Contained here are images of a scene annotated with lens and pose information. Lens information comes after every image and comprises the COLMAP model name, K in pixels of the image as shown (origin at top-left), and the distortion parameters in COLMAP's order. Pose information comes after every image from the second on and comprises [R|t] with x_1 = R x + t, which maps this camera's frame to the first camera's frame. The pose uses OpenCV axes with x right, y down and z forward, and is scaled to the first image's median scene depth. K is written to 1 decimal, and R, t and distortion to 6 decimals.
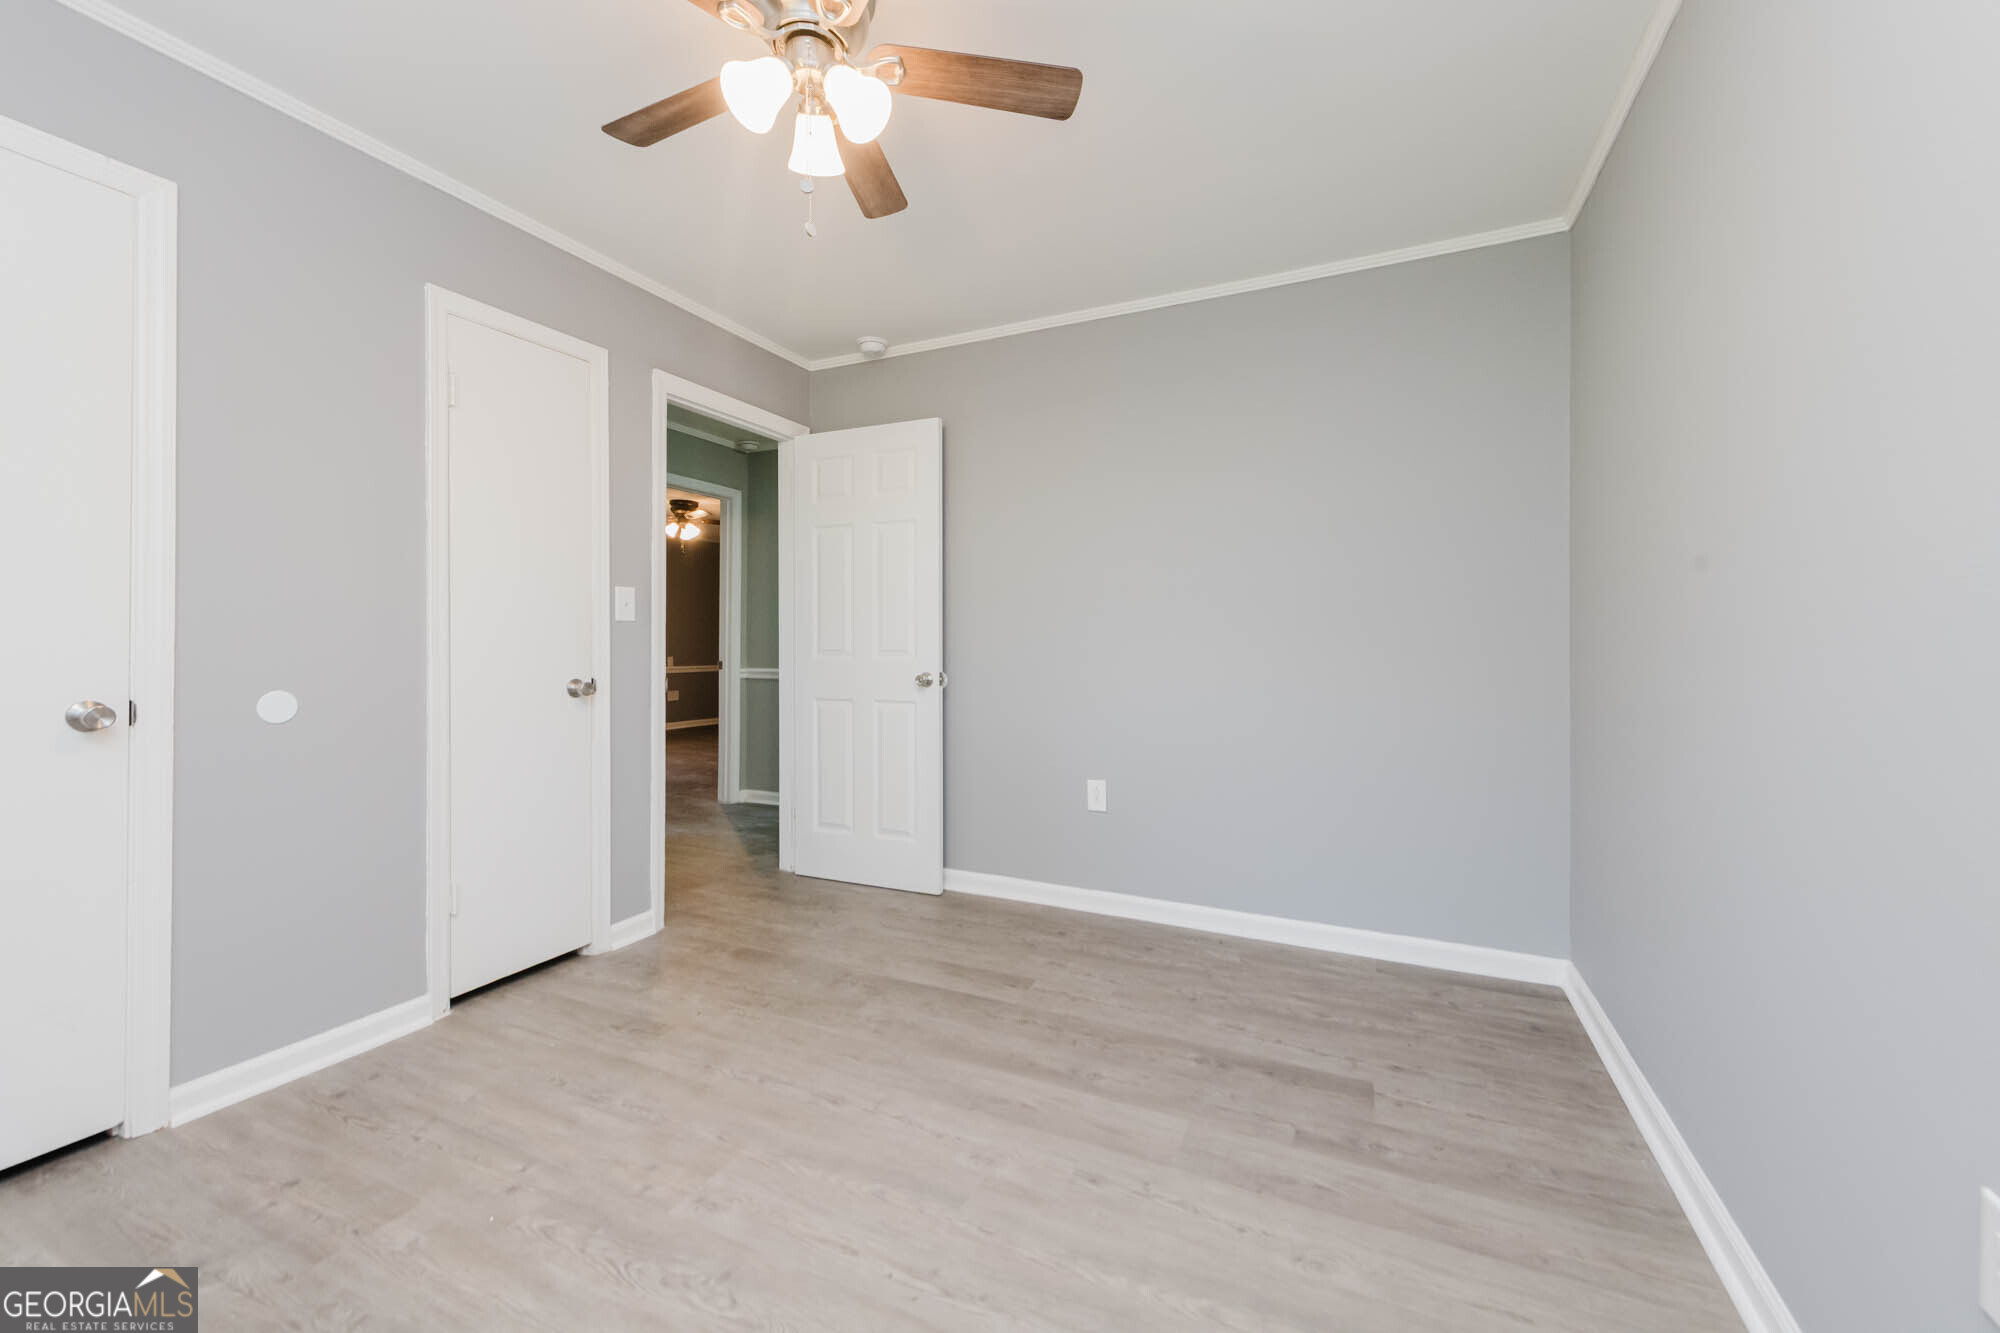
lens RADIAL K [[807.9, 0, 988.5], [0, 807.9, 667.4], [0, 0, 1]] dist [0.012600, -0.002626]
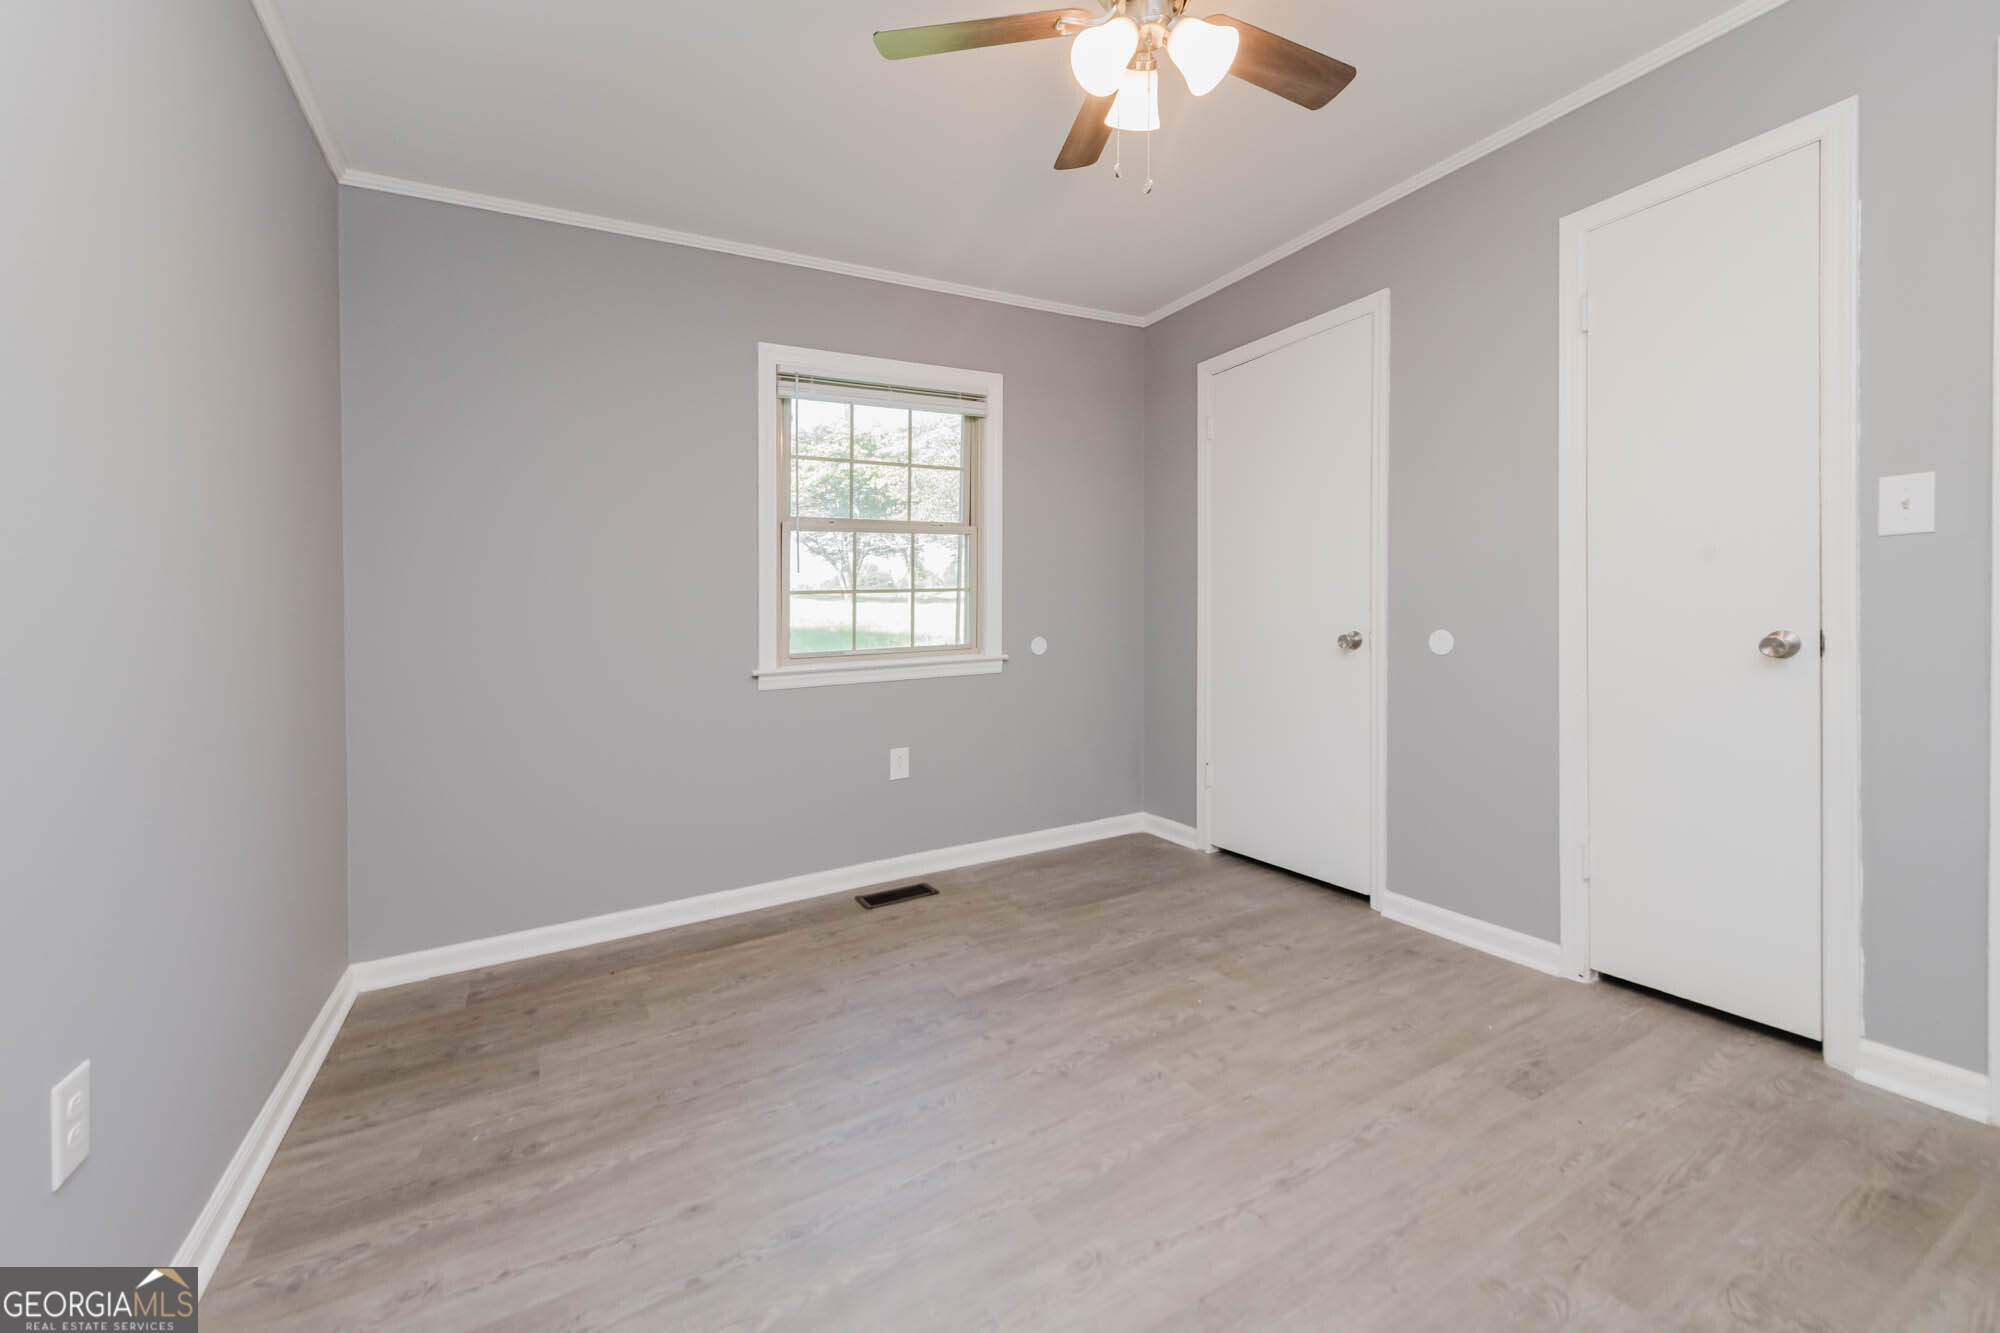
lens RADIAL K [[807.9, 0, 999.5], [0, 807.9, 642.7], [0, 0, 1]] dist [0.012600, -0.002626]
pose [[-0.583974, 0.050918, -0.810174, 0.617292], [0.016296, 0.998565, 0.051011, -0.029535], [0.811609, 0.016587, -0.583966, 1.311956]]
